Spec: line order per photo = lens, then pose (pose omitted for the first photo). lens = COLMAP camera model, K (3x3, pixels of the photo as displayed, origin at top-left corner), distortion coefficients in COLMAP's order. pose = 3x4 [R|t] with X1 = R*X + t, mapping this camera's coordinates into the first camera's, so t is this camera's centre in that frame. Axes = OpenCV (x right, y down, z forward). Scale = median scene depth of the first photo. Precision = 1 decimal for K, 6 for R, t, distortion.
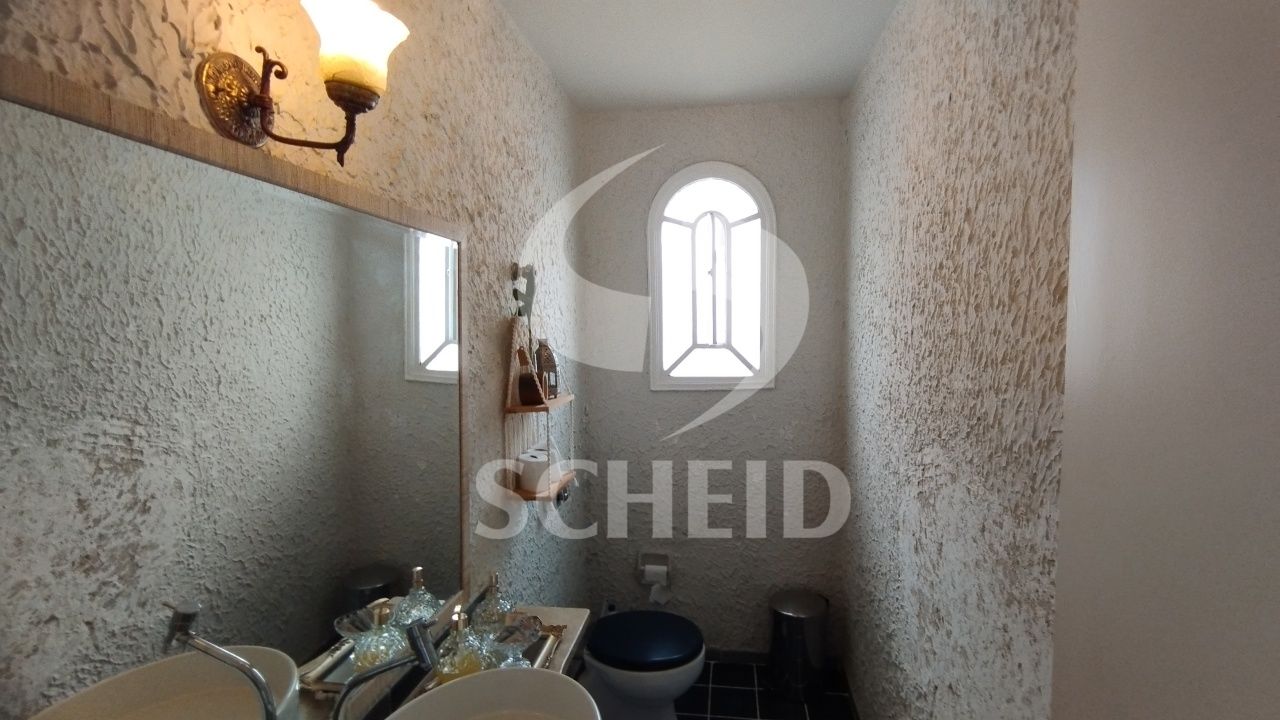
lens RADIAL K [[598.0, 0, 640.0], [0, 598.0, 360.0], [0, 0, 1]] dist [0.017952, -0.009897]
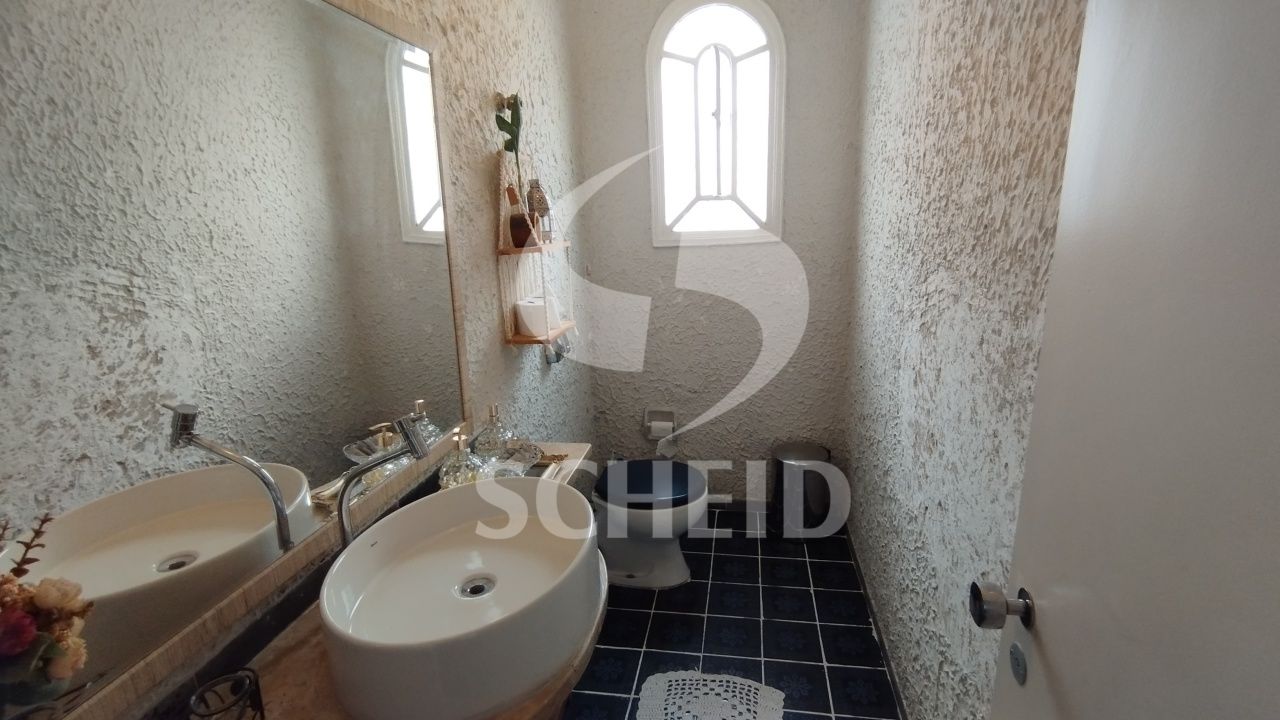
lens RADIAL K [[598.0, 0, 640.0], [0, 598.0, 360.0], [0, 0, 1]] dist [0.017952, -0.009897]
pose [[0.999387, -0.019661, -0.028983, 0.032310], [0.024358, 0.984824, 0.171836, 0.098025], [0.025165, -0.172437, 0.984699, 0.012903]]
